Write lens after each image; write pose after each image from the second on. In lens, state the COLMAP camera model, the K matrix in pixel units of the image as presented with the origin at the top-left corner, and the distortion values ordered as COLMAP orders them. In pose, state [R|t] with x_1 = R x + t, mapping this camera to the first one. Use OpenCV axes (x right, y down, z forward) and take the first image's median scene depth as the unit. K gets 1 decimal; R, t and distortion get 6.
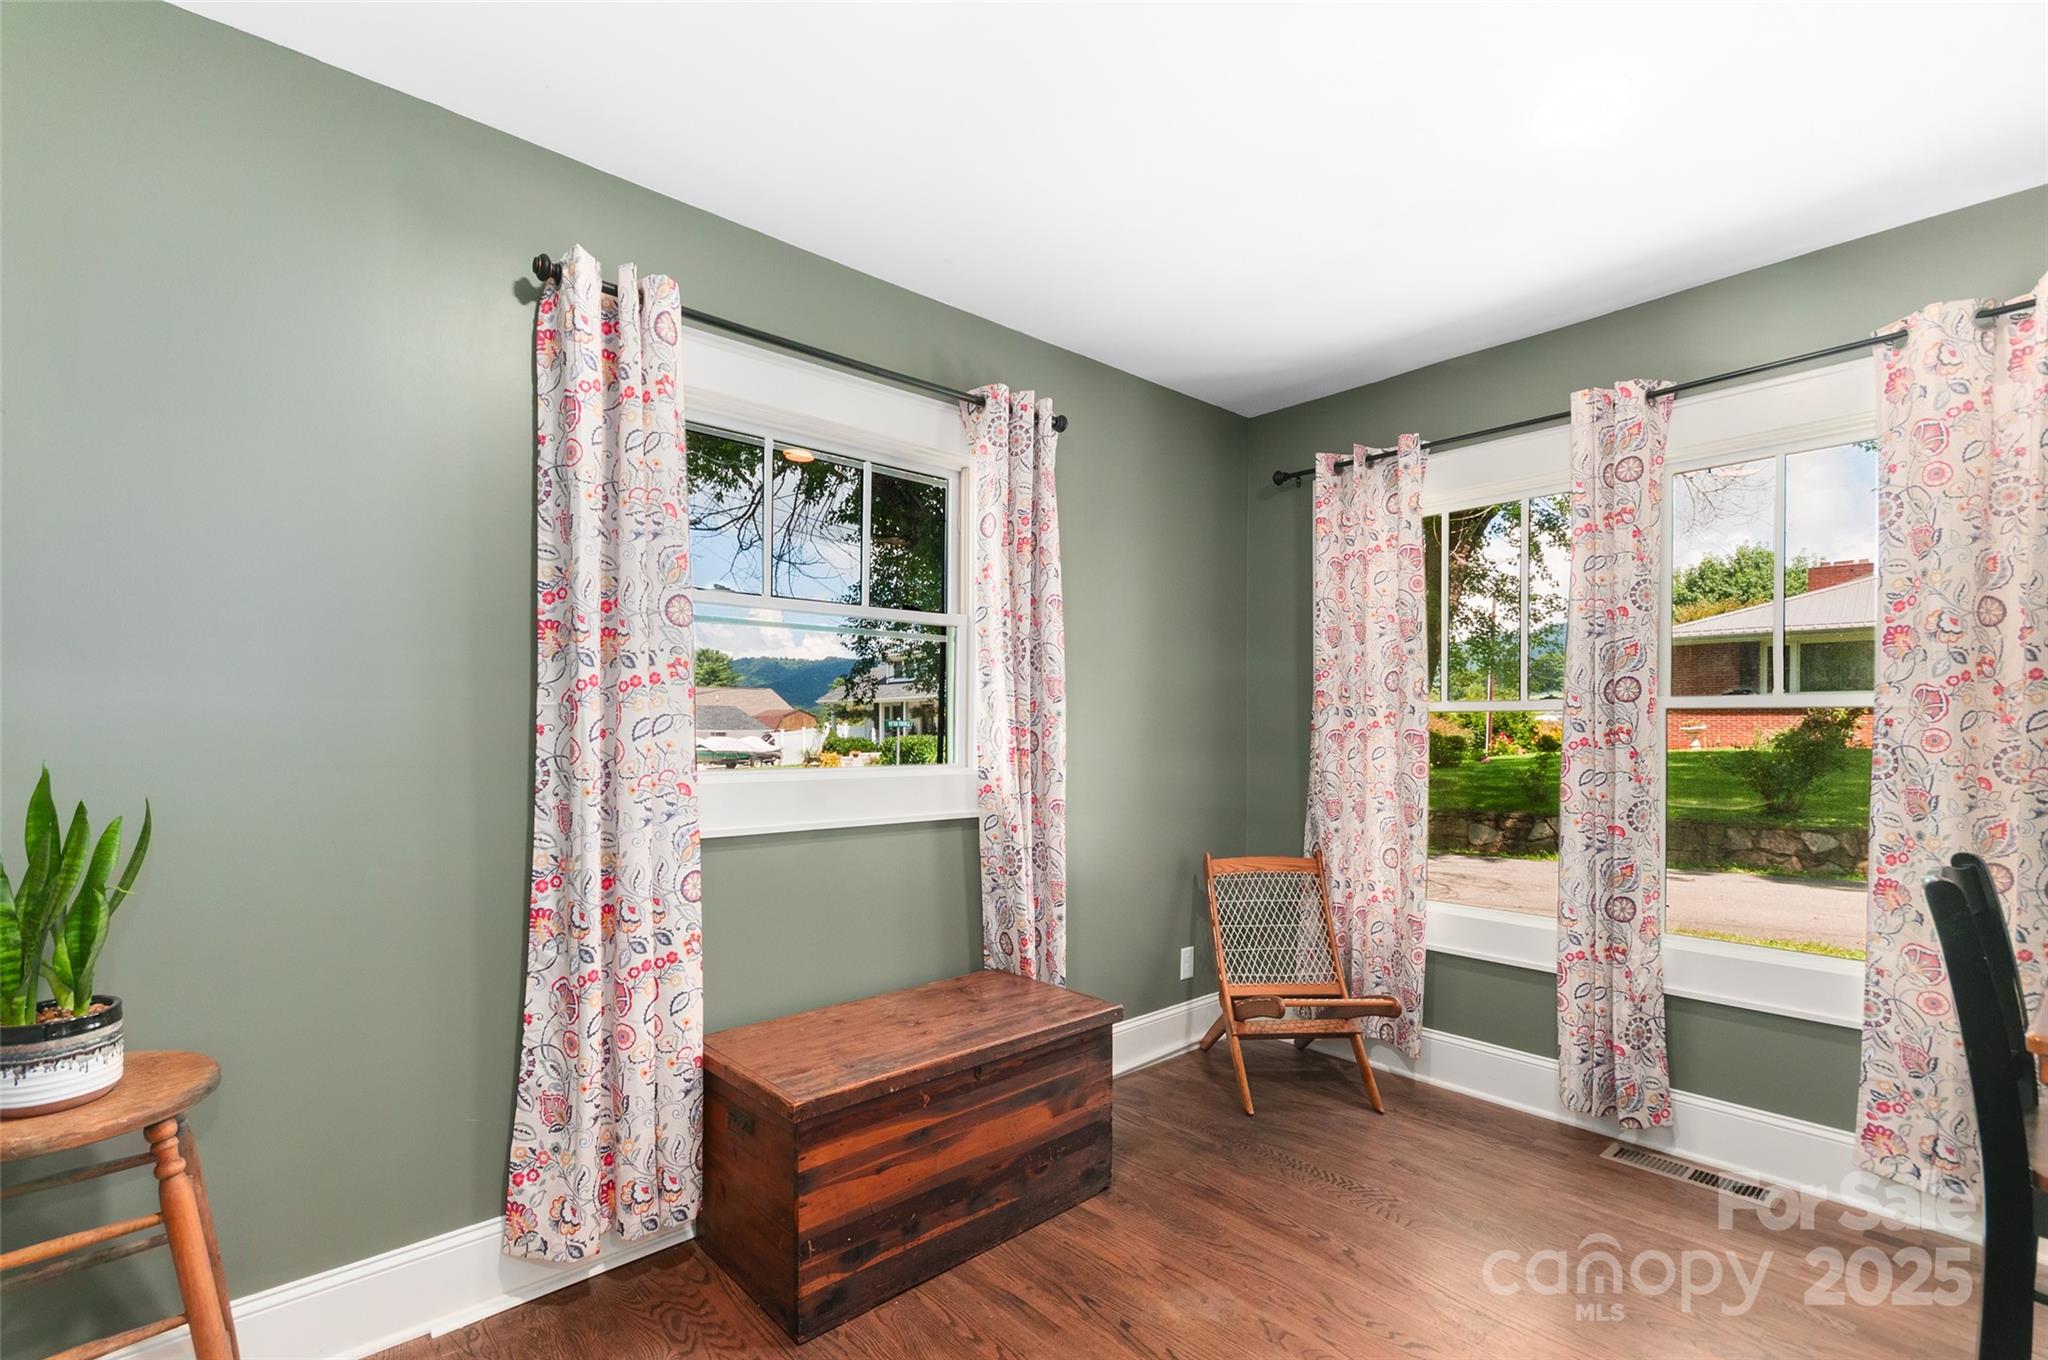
lens RADIAL K [[911.0, 0, 1003.0], [0, 911.0, 710.9], [0, 0, 1]] dist [0.007837, 0.000804]
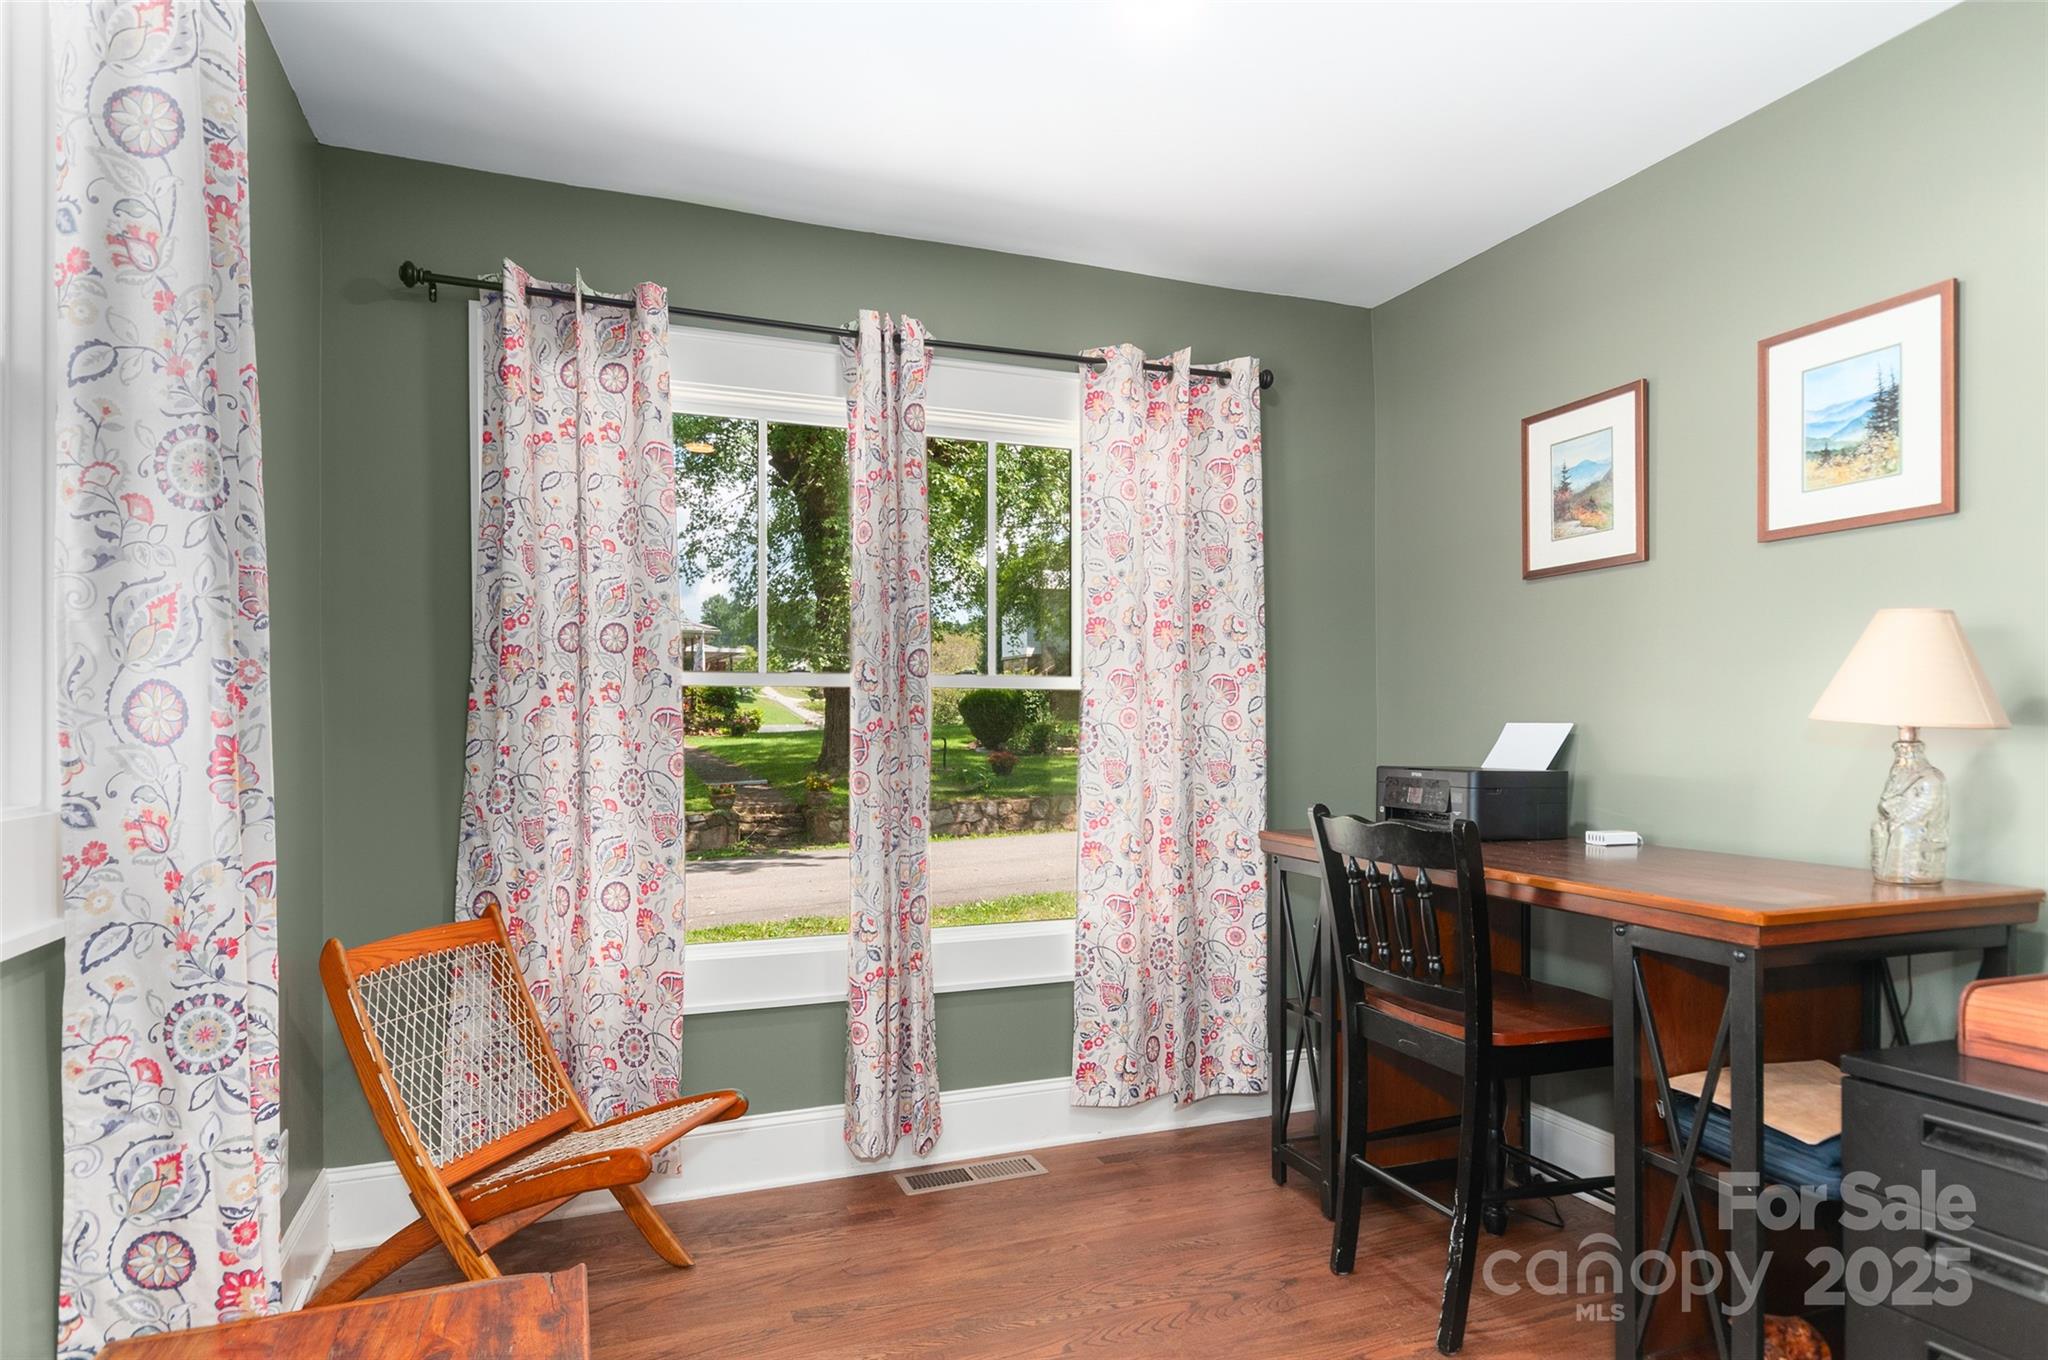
lens RADIAL K [[1126.6, 0, 1020.2], [0, 1126.6, 719.2], [0, 0, 1]] dist [0.000038, 0.011322]
pose [[0.356542, 0.002885, 0.934275, -0.321341], [-0.015138, 0.999882, 0.002689, 0.027321], [-0.934157, -0.015102, 0.356544, 0.530900]]
